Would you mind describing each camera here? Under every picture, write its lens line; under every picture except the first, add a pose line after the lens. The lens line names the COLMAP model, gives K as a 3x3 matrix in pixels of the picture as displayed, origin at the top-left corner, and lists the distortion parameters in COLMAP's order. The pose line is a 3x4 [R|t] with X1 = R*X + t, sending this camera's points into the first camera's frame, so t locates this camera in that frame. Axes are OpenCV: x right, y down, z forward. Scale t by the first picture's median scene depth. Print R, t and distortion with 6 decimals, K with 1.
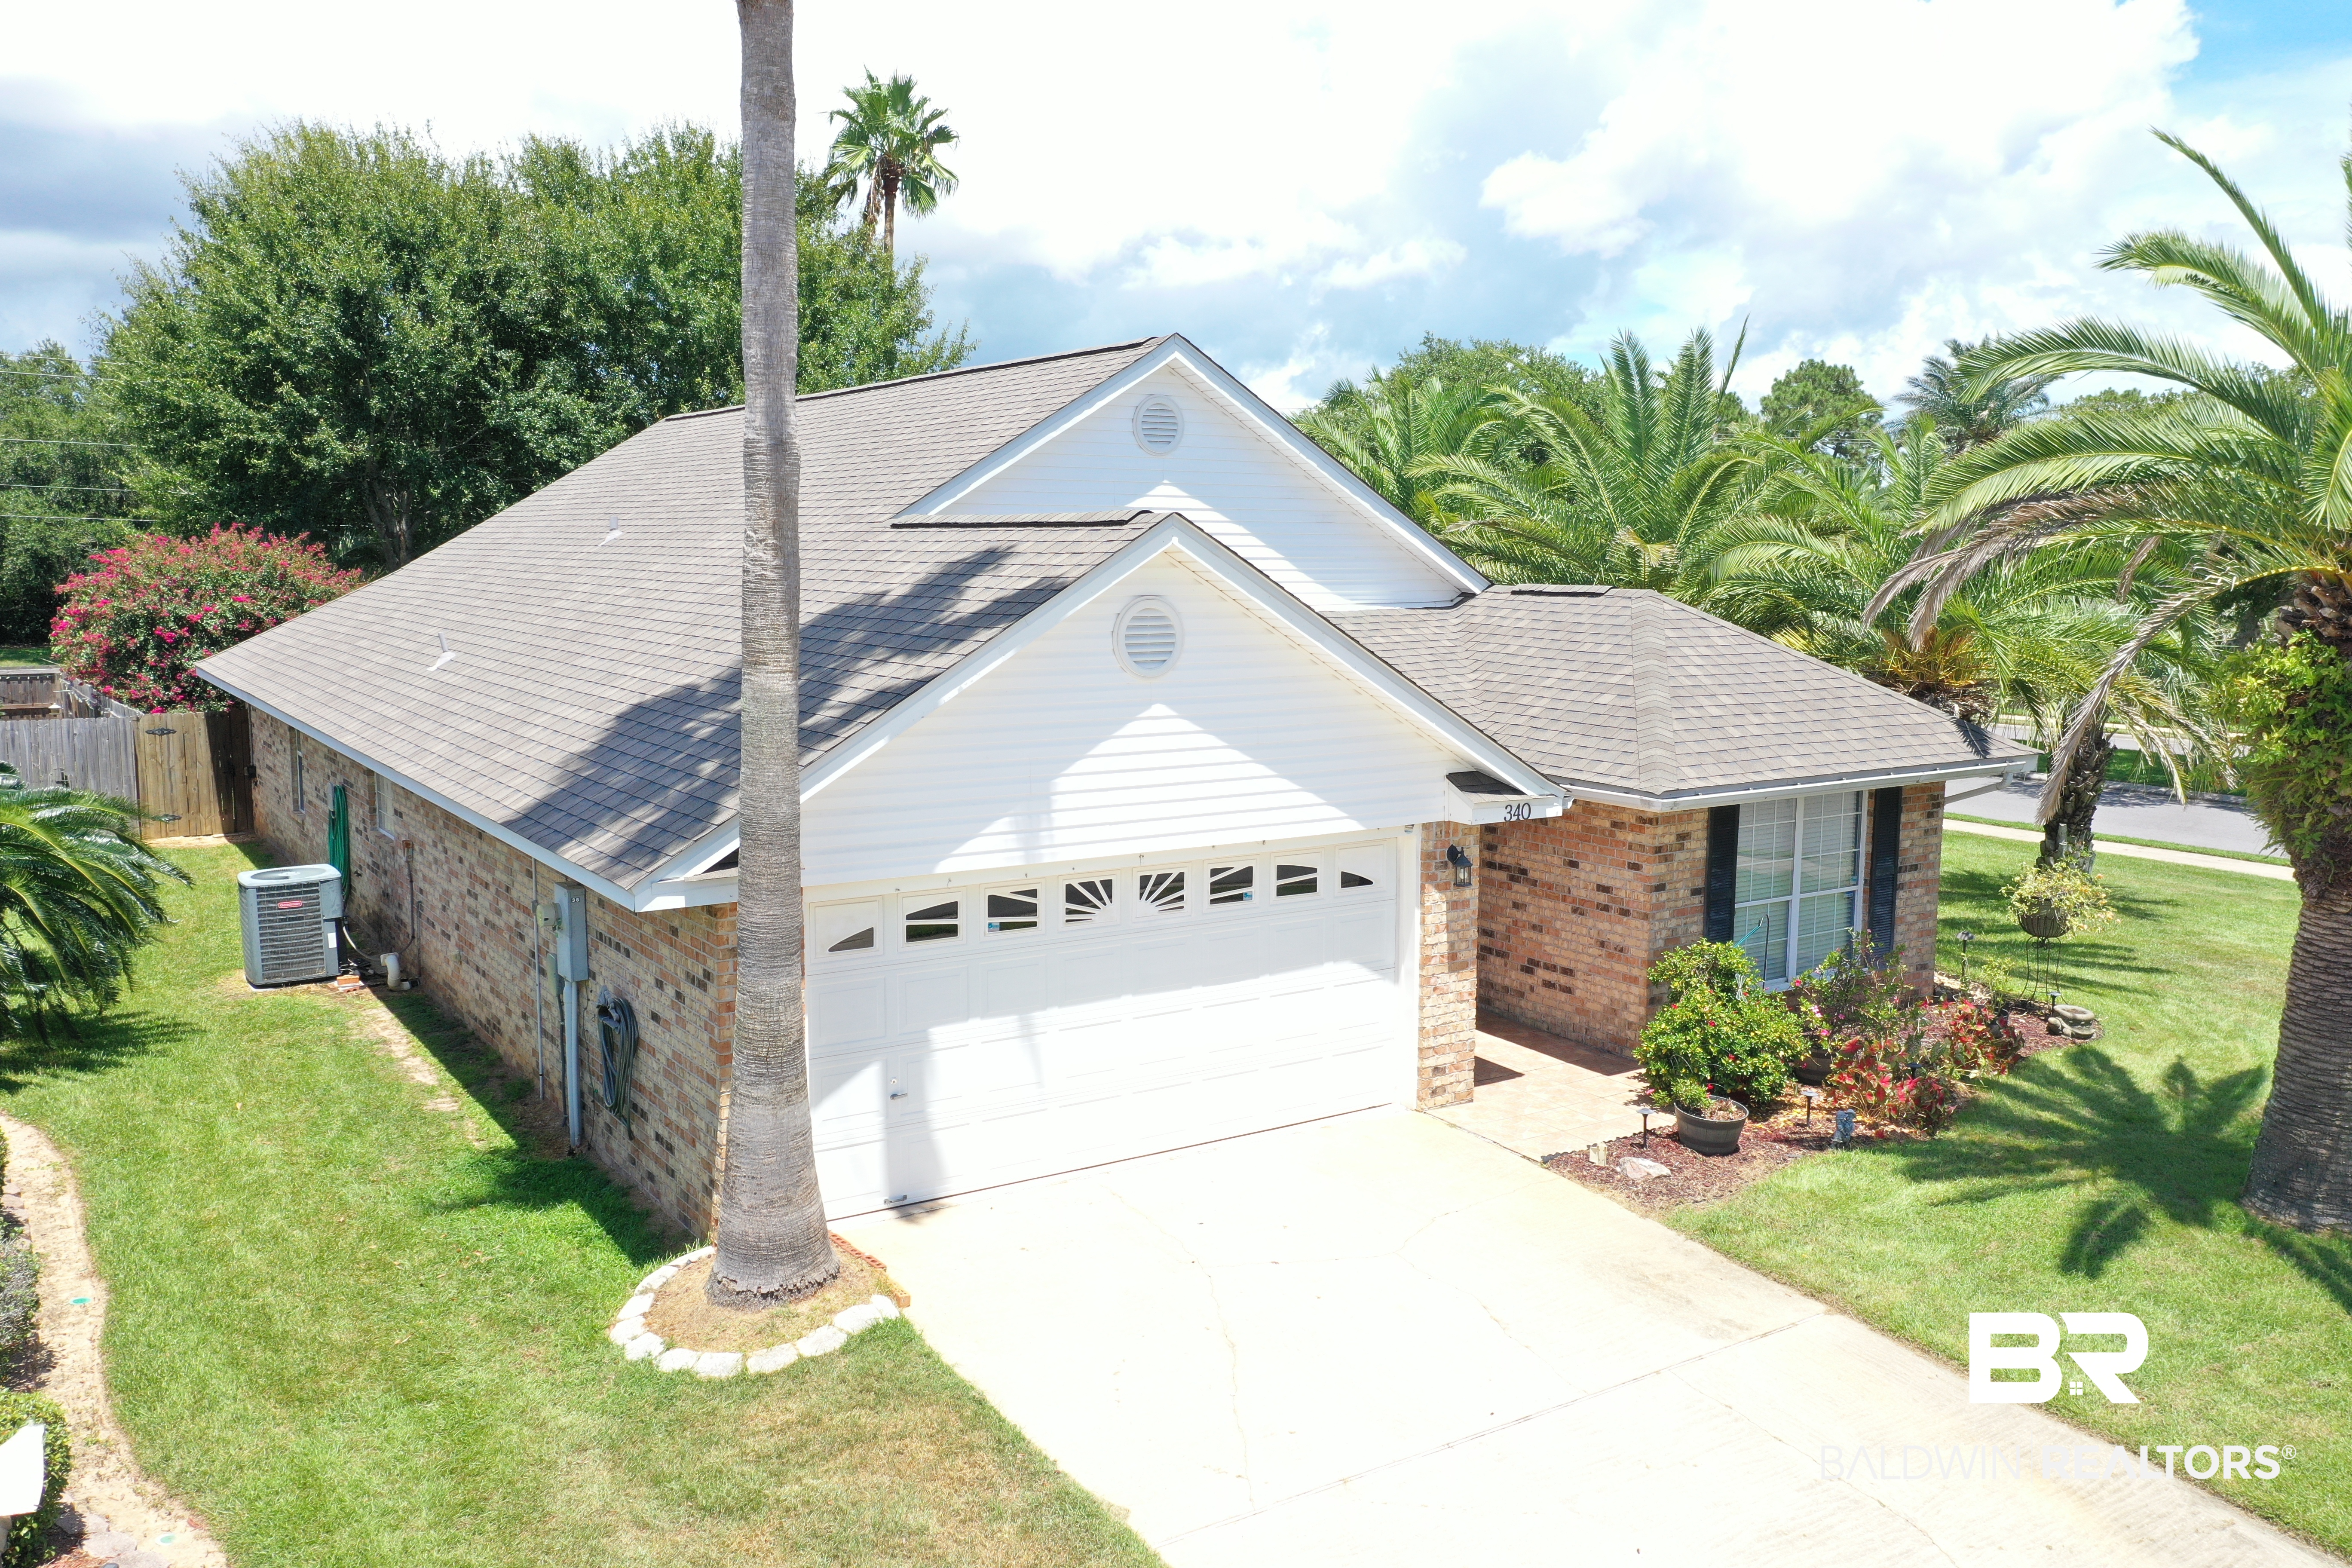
lens RADIAL K [[1862.2, 0, 1186.4], [0, 1862.2, 768.5], [0, 0, 1]] dist [0.014295, 0.004953]
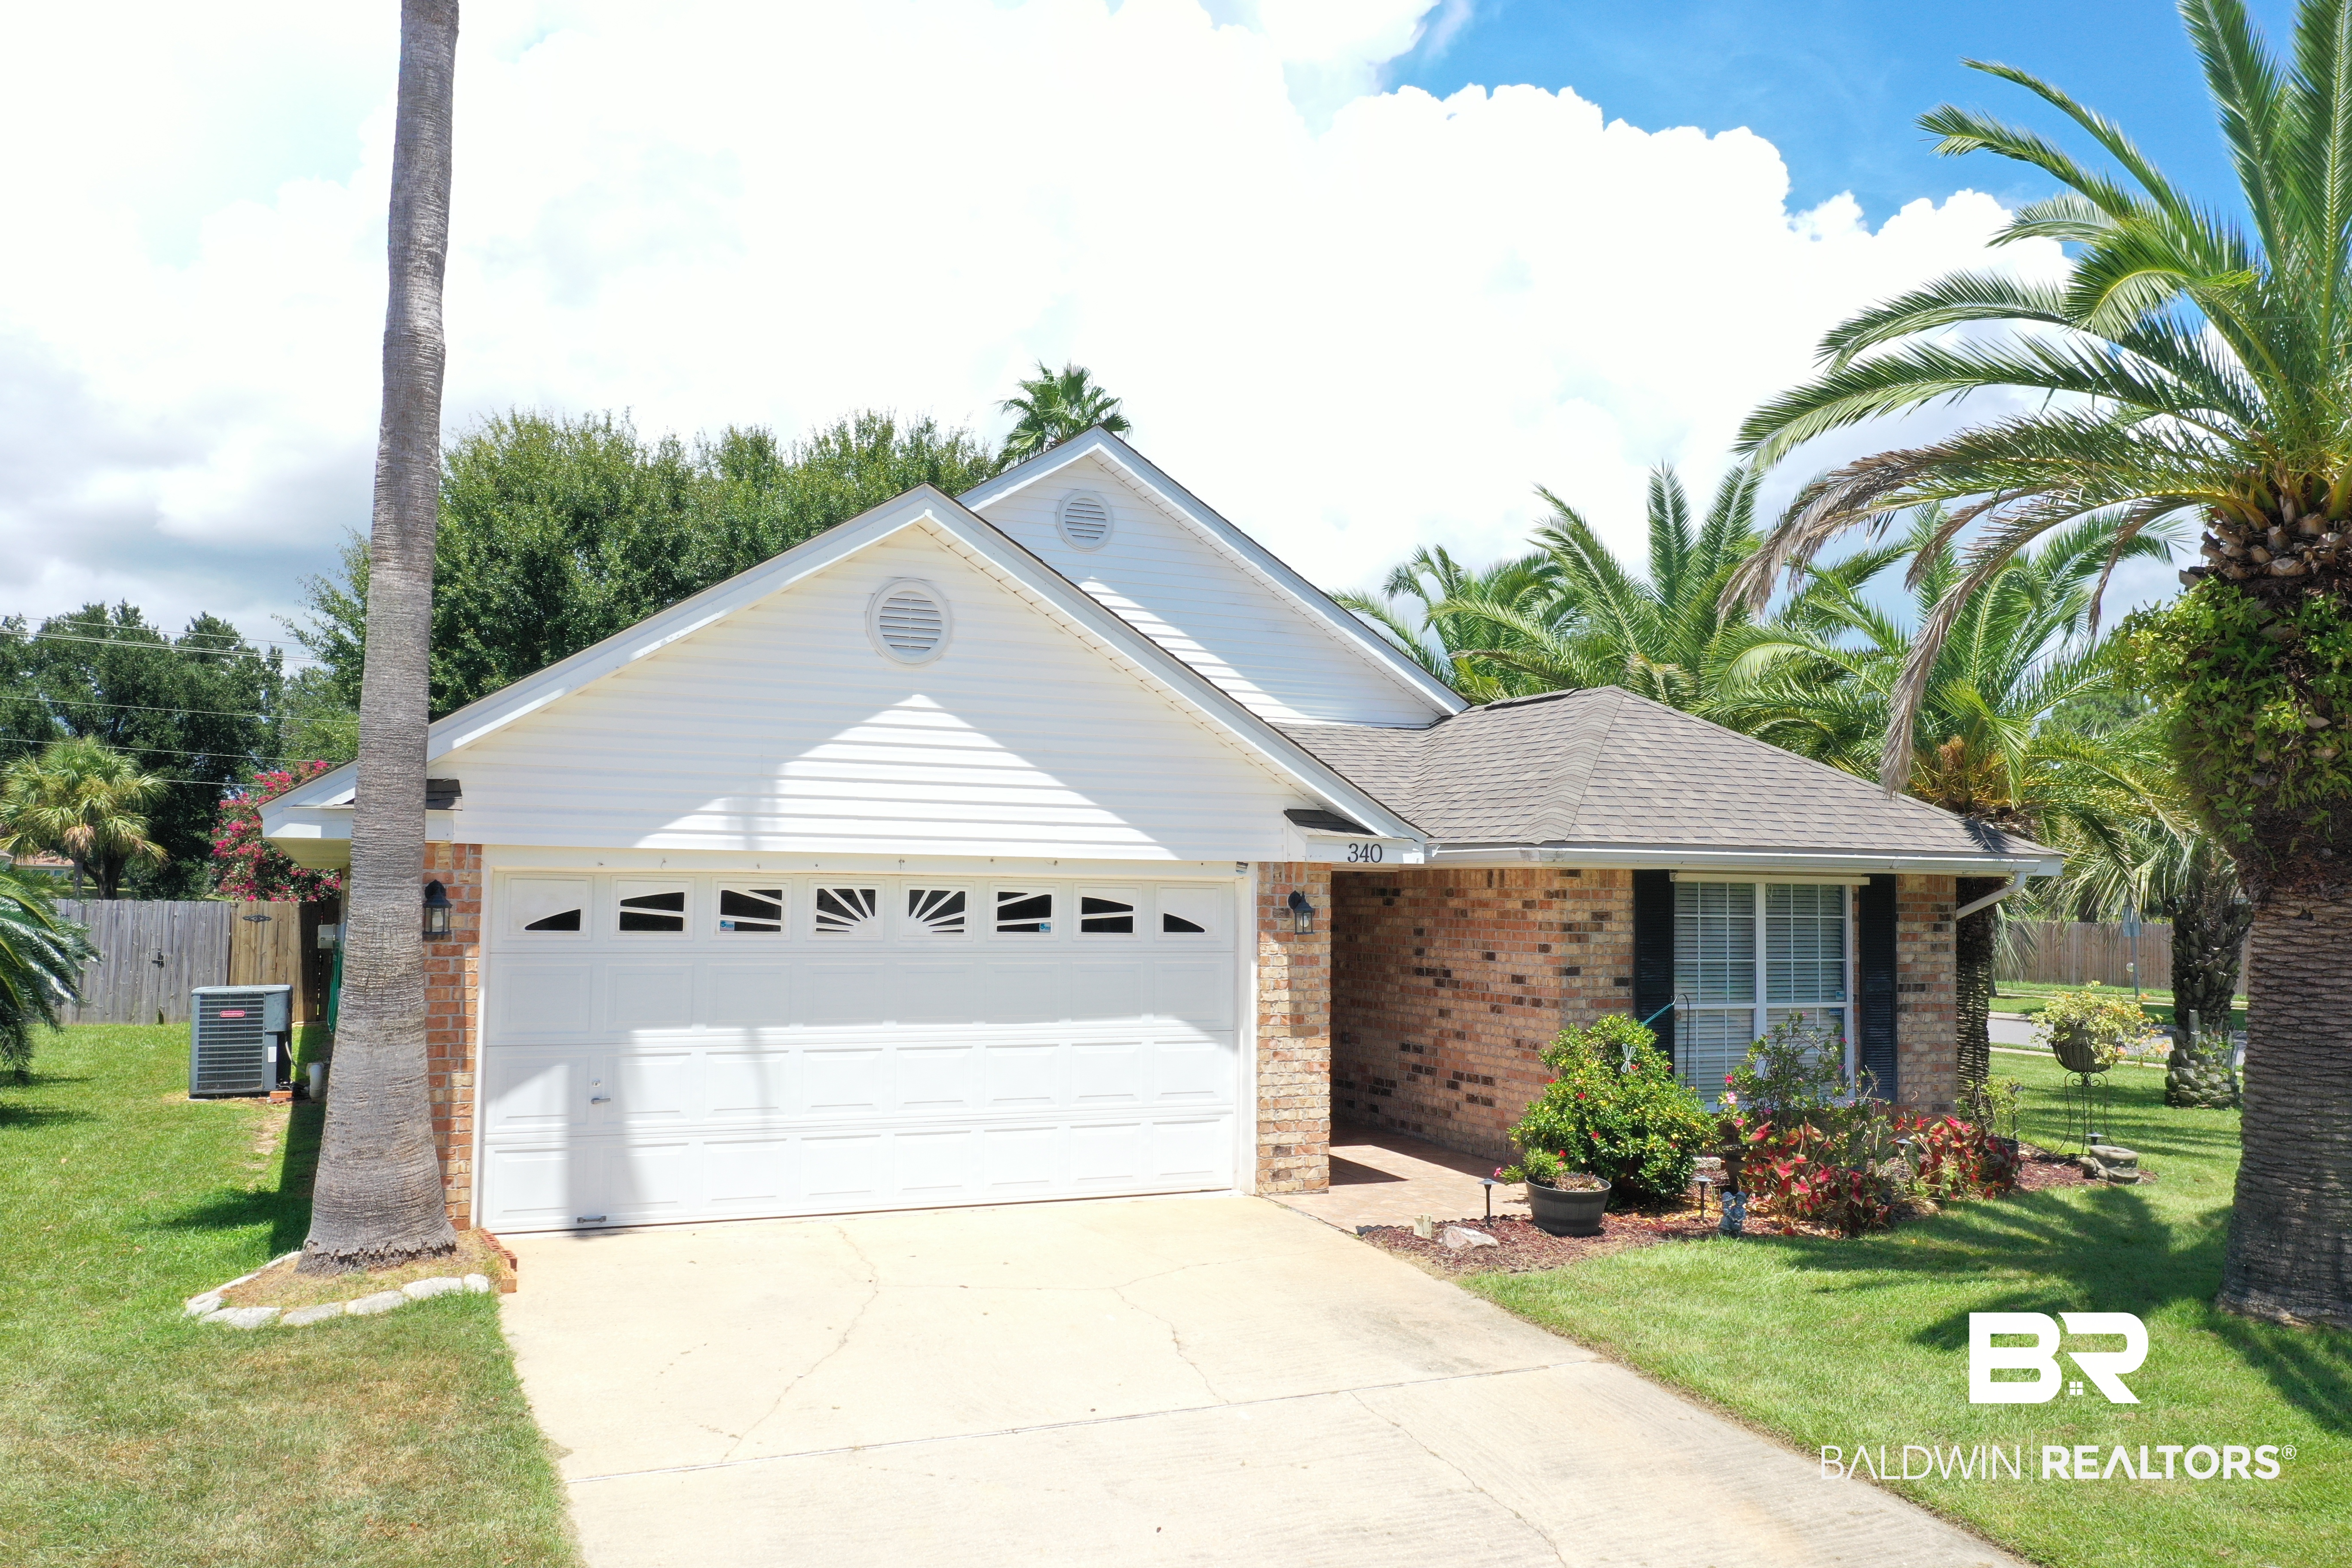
lens RADIAL K [[1862.2, 0, 1182.1], [0, 1862.2, 771.2], [0, 0, 1]] dist [0.014295, 0.004953]
pose [[0.988012, -0.003153, -0.154345, 0.209717], [-0.025937, 0.982189, -0.186095, 0.140804], [0.152183, 0.187867, 0.970333, 0.099512]]
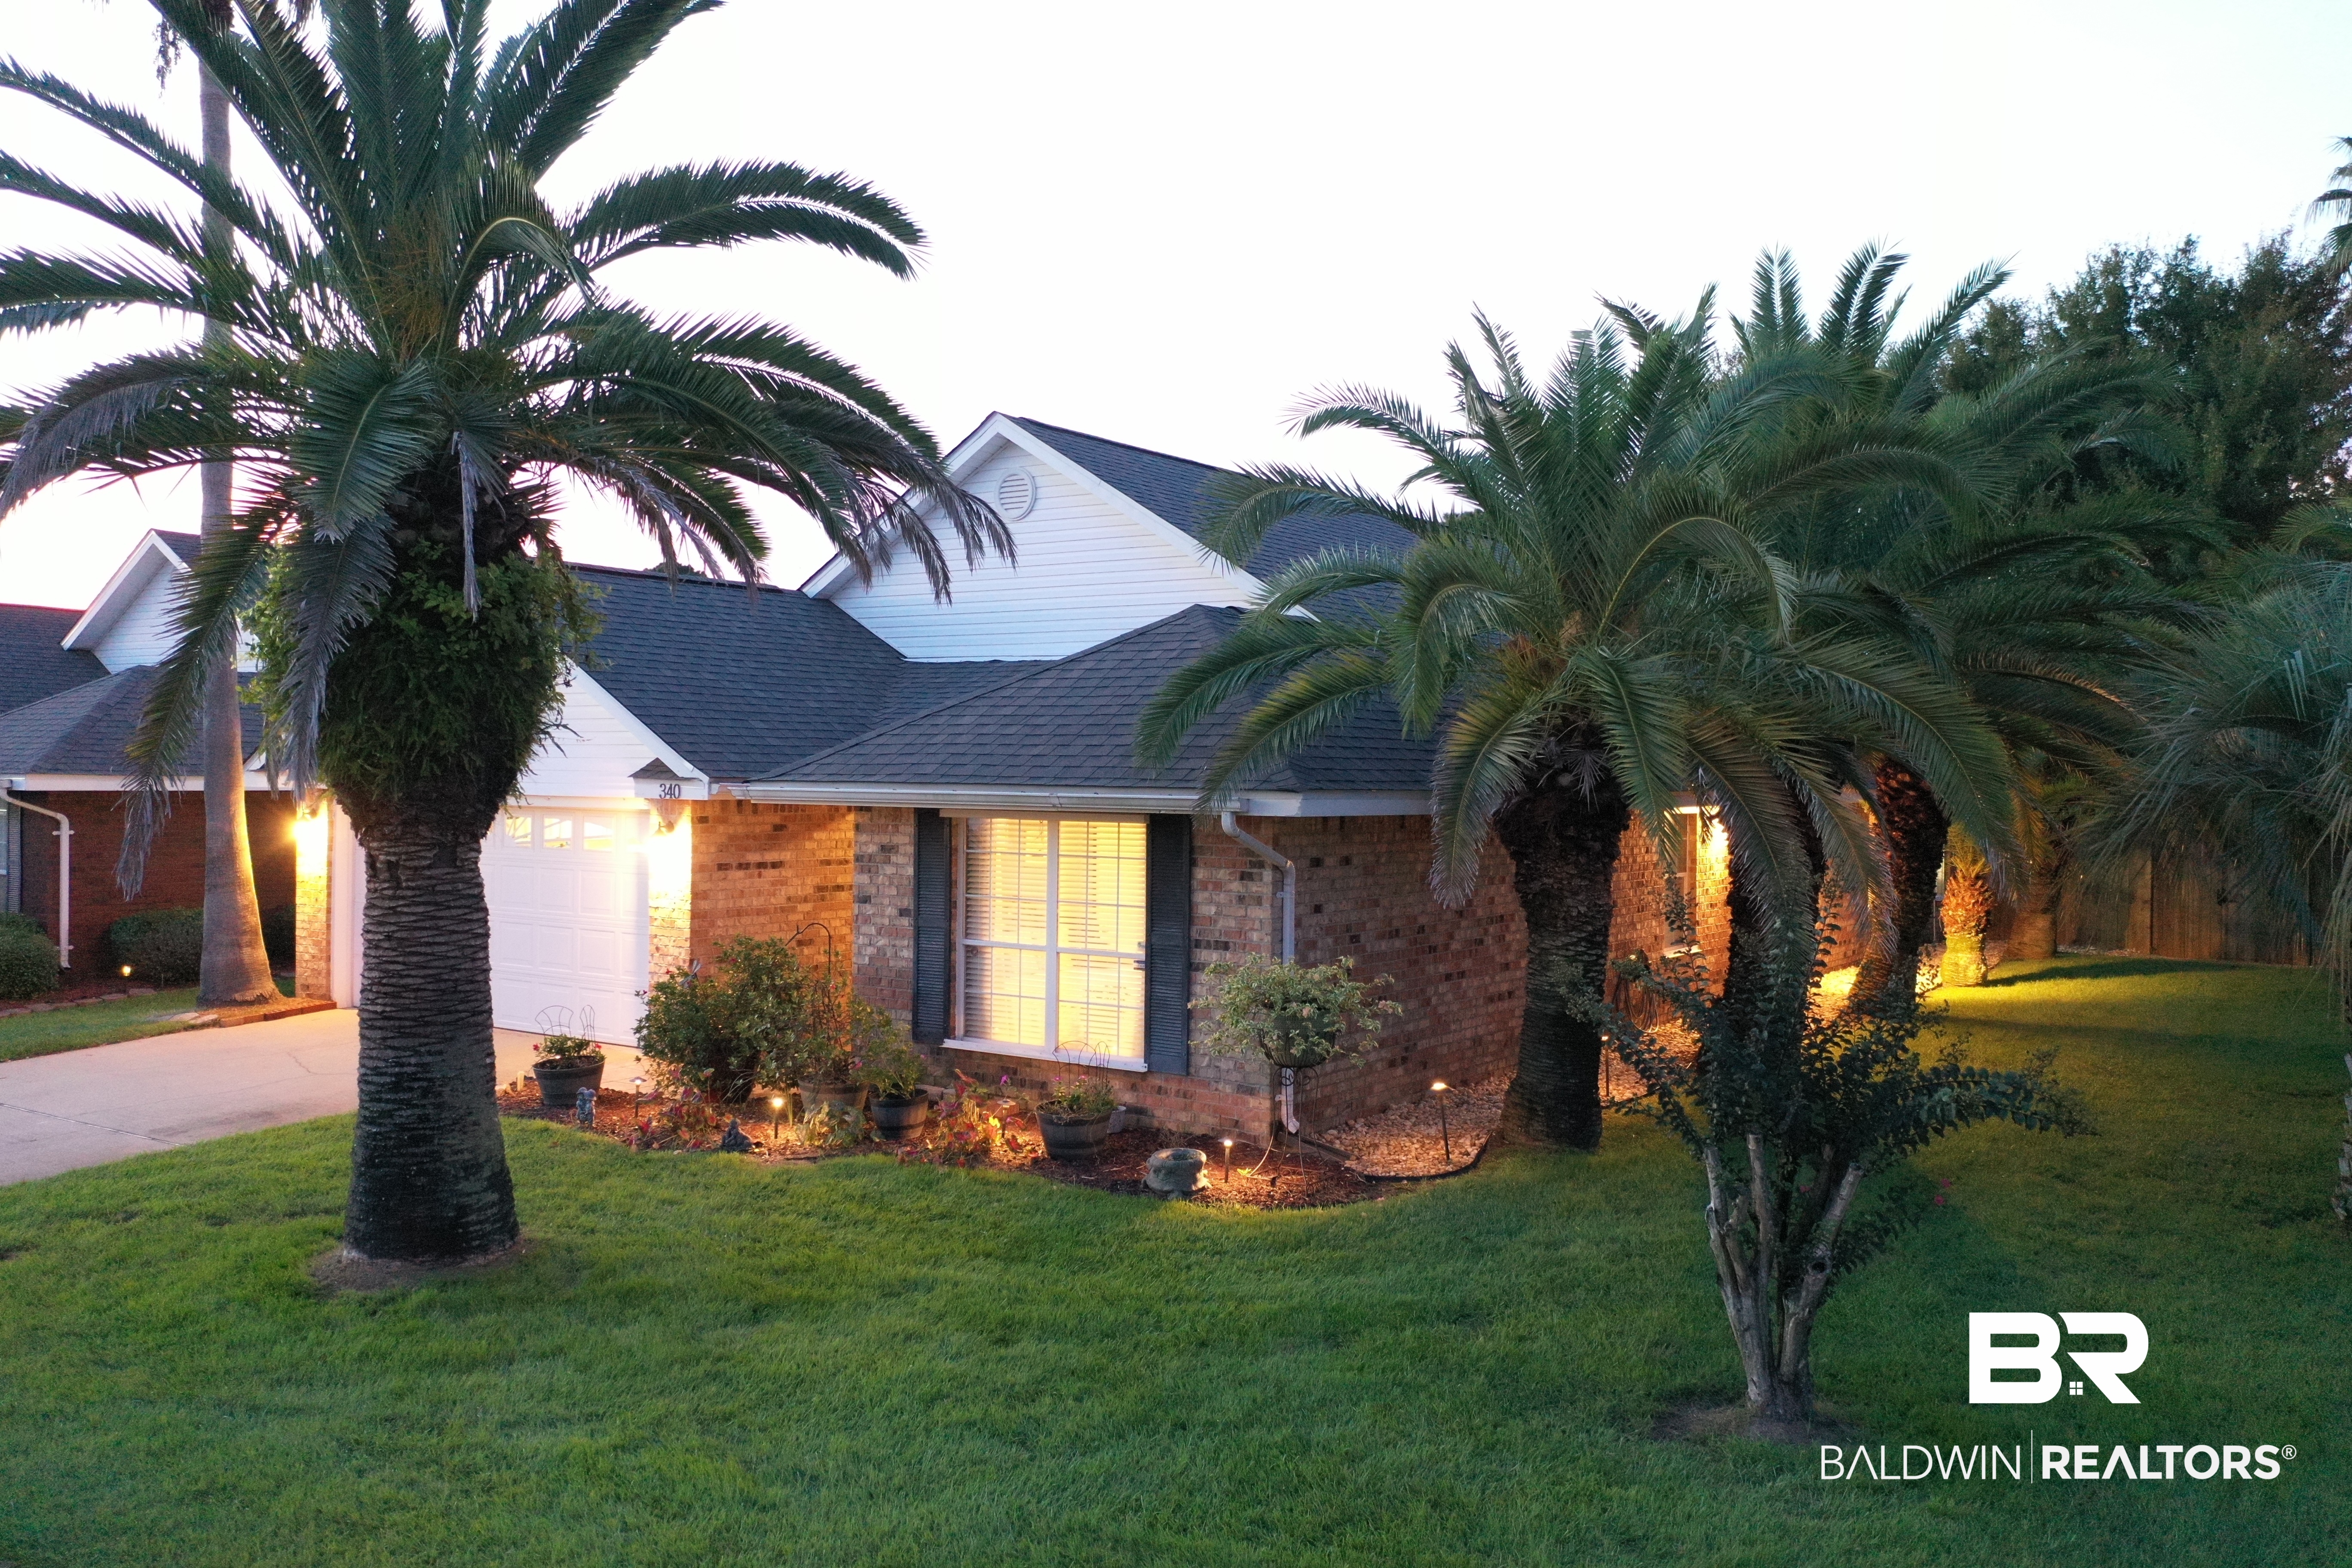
lens RADIAL K [[1862.2, 0, 1171.6], [0, 1862.2, 787.6], [0, 0, 1]] dist [0.014295, 0.004953]
pose [[0.363074, 0.006227, -0.931739, 1.203813], [-0.122852, 0.991568, -0.041245, 0.027373], [0.923626, 0.129441, 0.360777, 0.801109]]
